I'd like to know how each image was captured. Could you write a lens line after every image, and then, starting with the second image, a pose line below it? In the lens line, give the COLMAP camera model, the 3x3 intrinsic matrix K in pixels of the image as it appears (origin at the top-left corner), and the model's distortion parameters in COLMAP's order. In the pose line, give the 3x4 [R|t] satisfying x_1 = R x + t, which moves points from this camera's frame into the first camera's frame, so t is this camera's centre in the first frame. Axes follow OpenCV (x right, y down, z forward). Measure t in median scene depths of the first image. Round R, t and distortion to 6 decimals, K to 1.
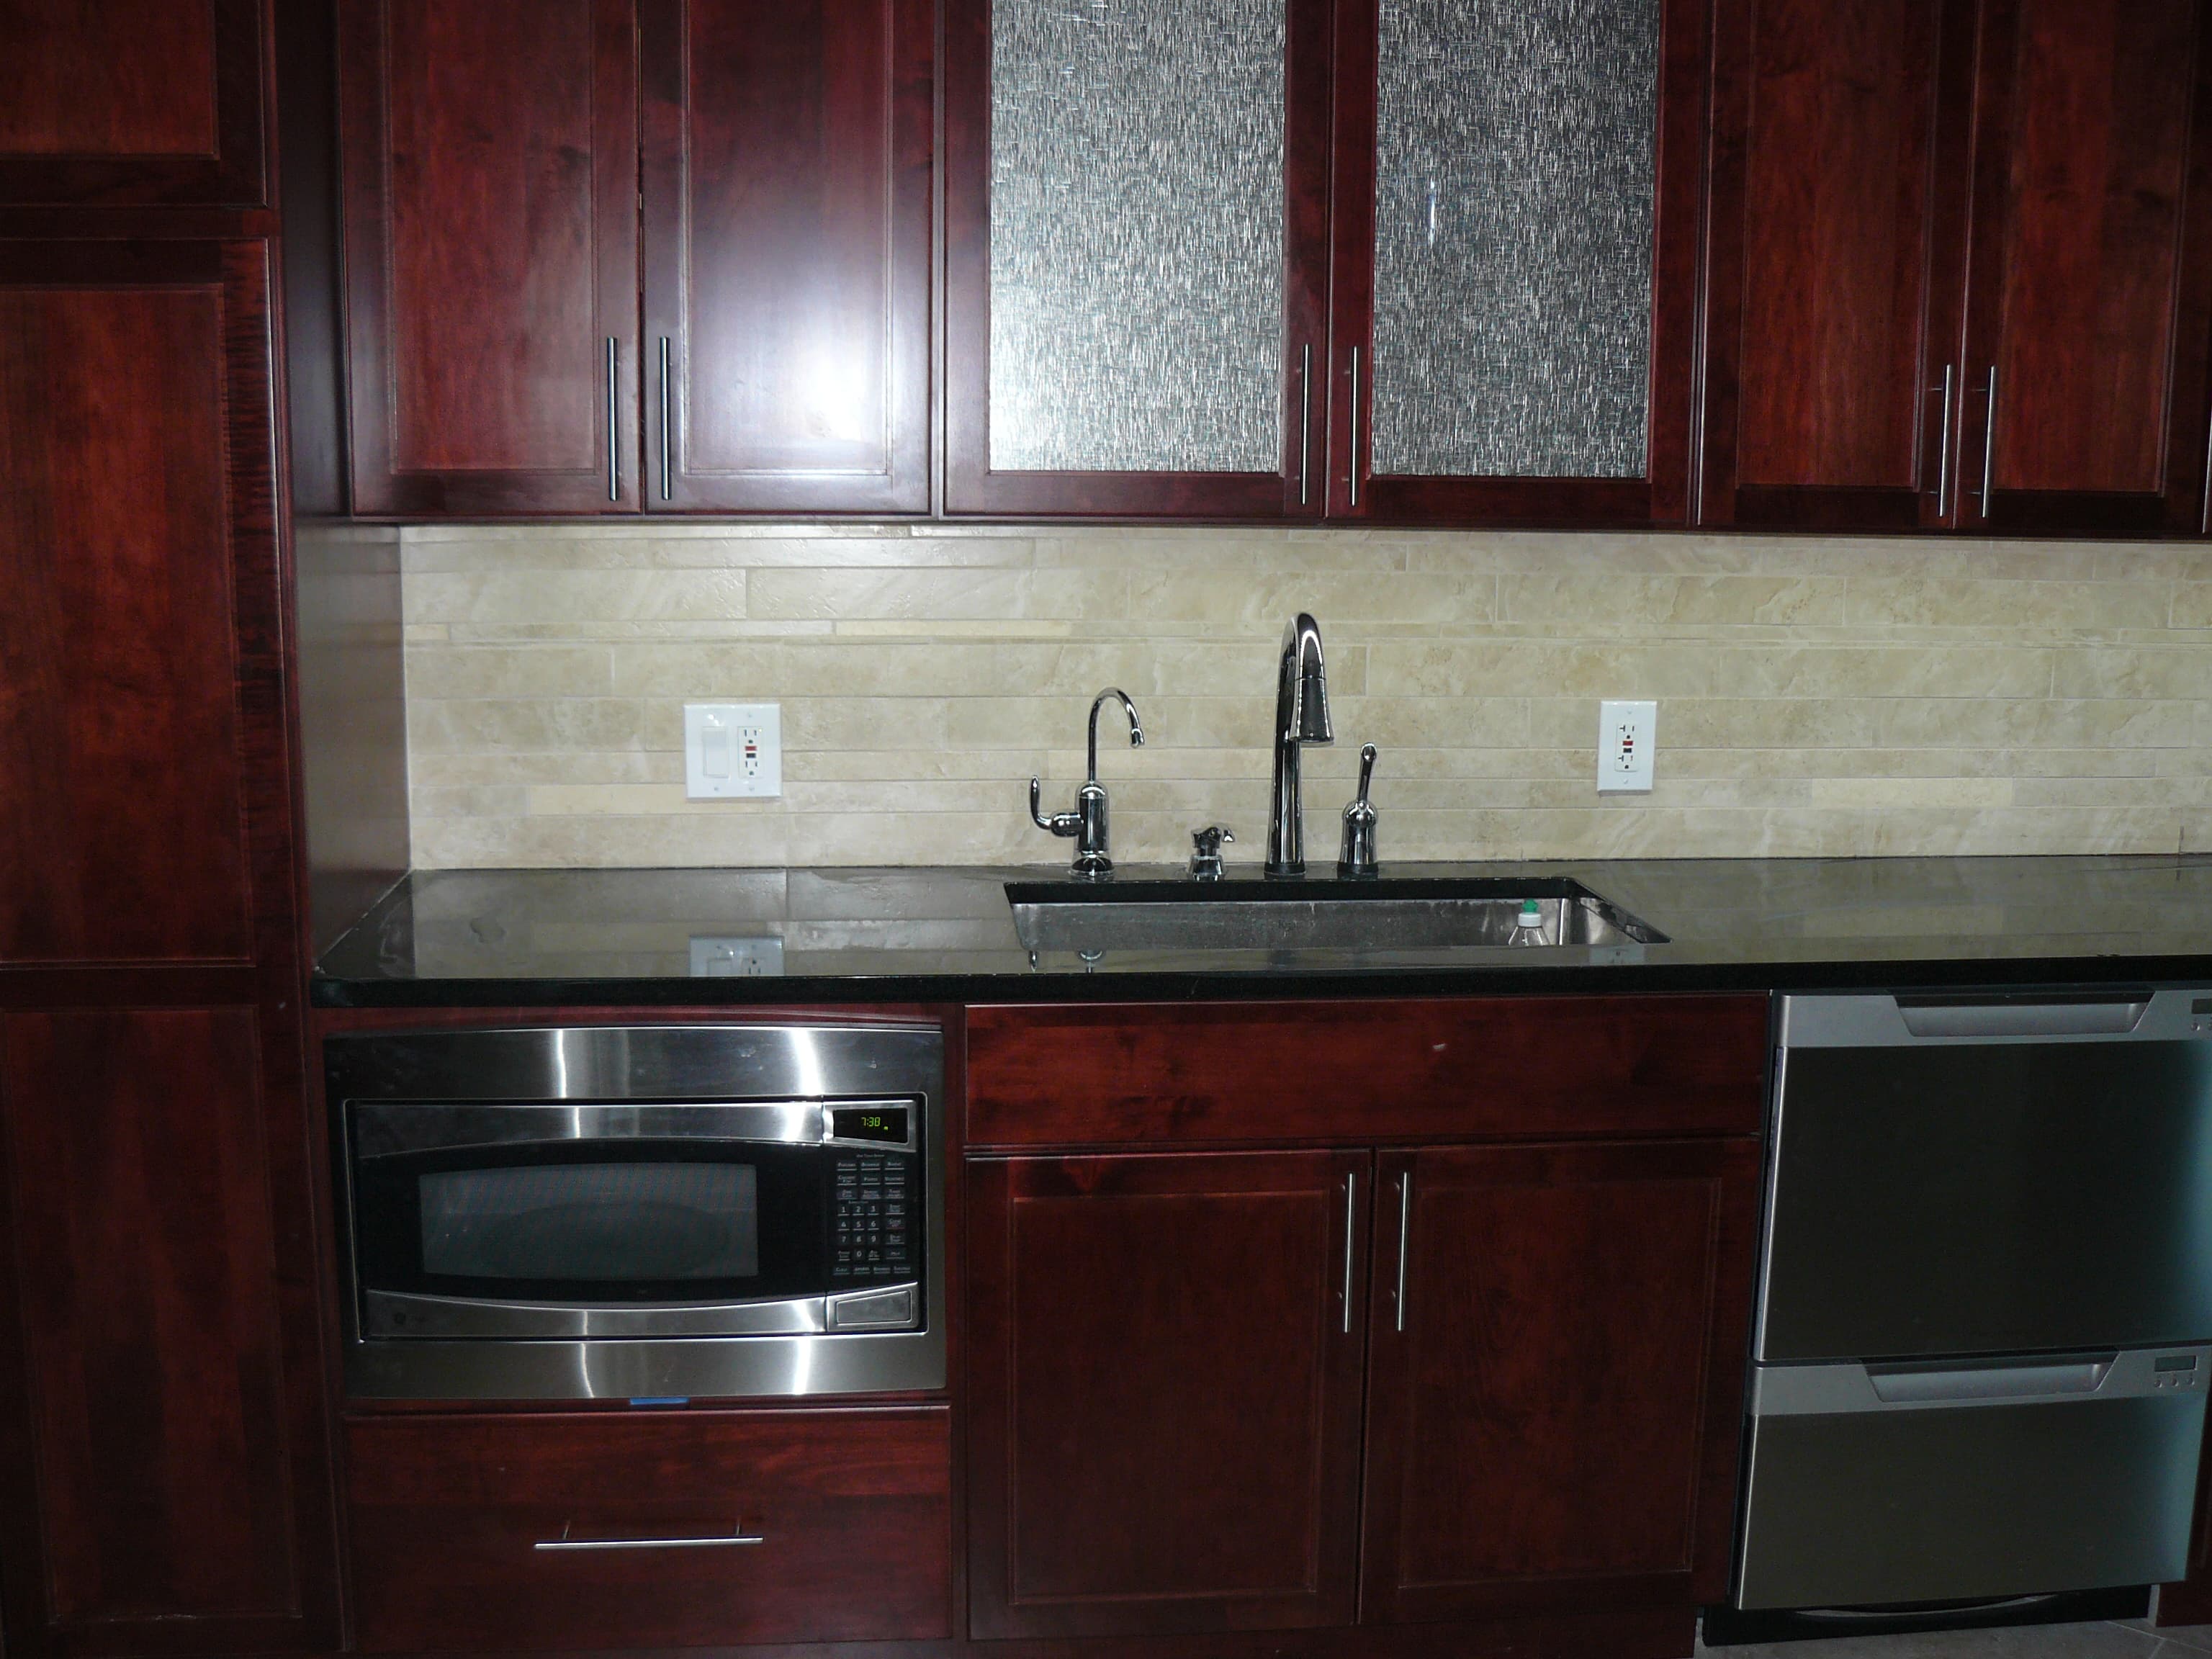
lens RADIAL K [[2393.0, 0, 1106.0], [0, 2393.0, 829.5], [0, 0, 1]] dist [-0.194575, 0.213766]
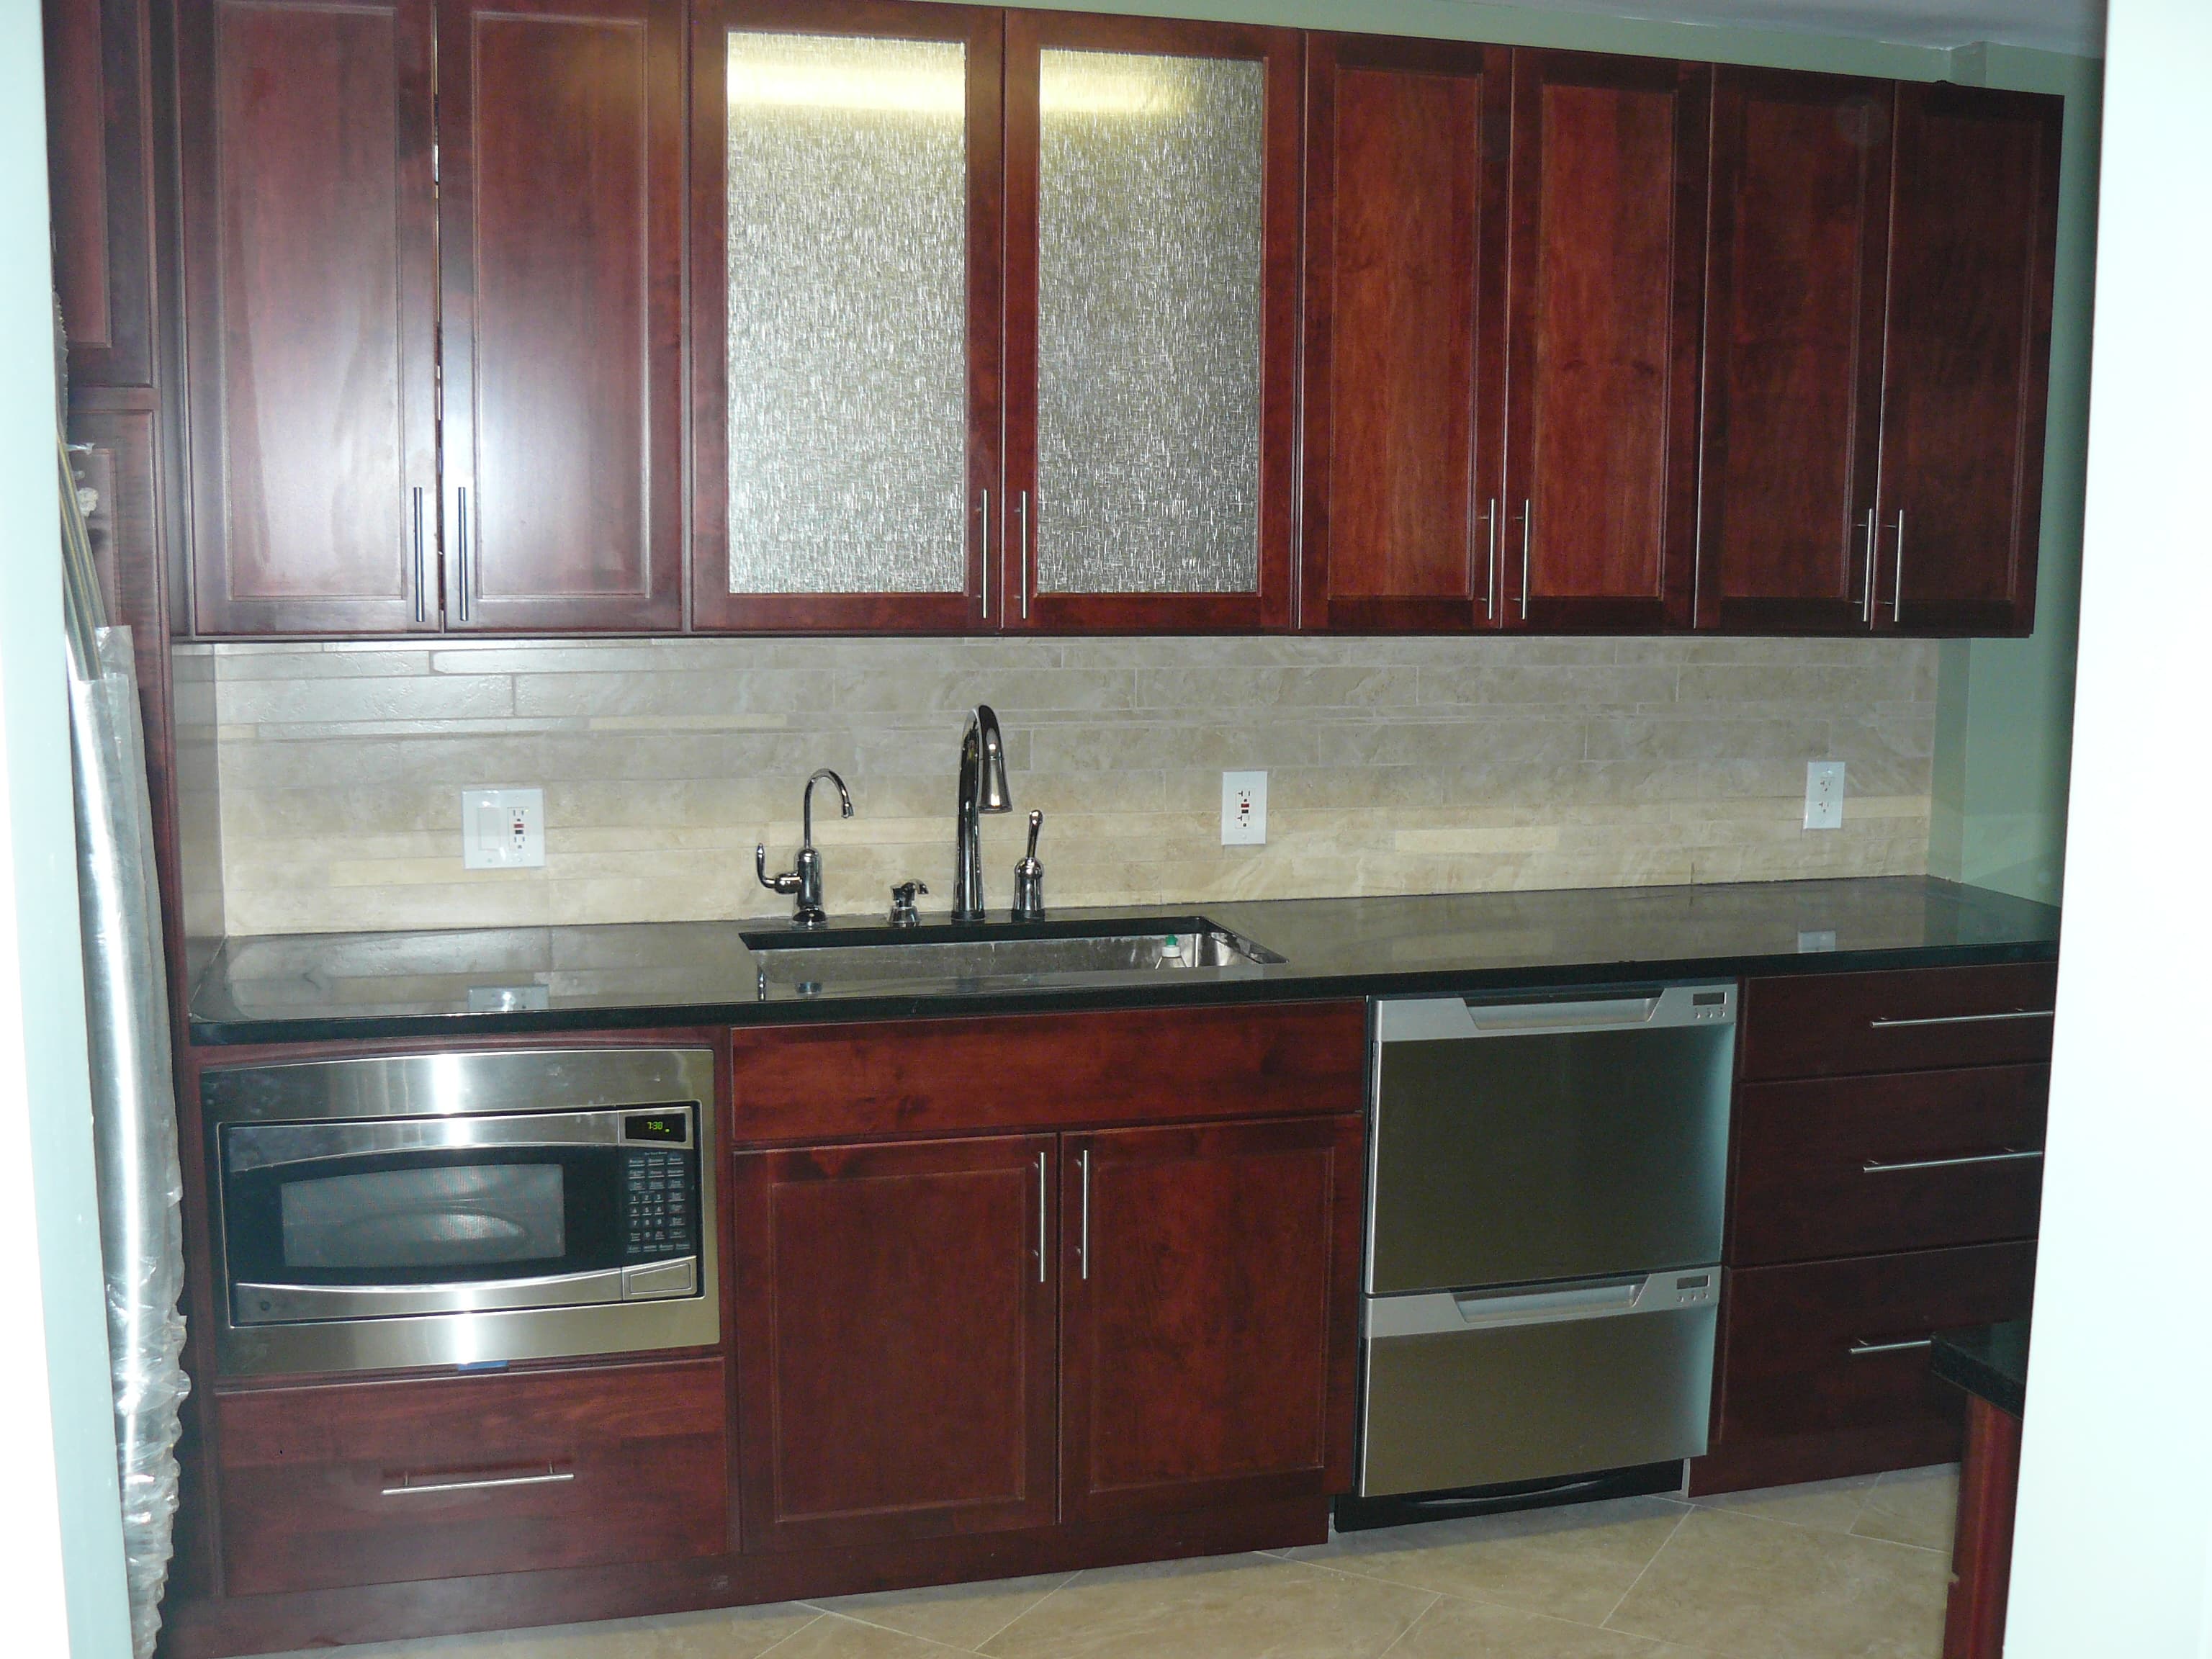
lens RADIAL K [[2393.0, 0, 1106.0], [0, 2393.0, 829.5], [0, 0, 1]] dist [-0.194575, 0.213766]
pose [[0.985654, -0.022876, 0.167222, -0.063587], [0.028136, 0.999179, -0.029159, 0.011022], [-0.166418, 0.033445, 0.985488, -0.225282]]
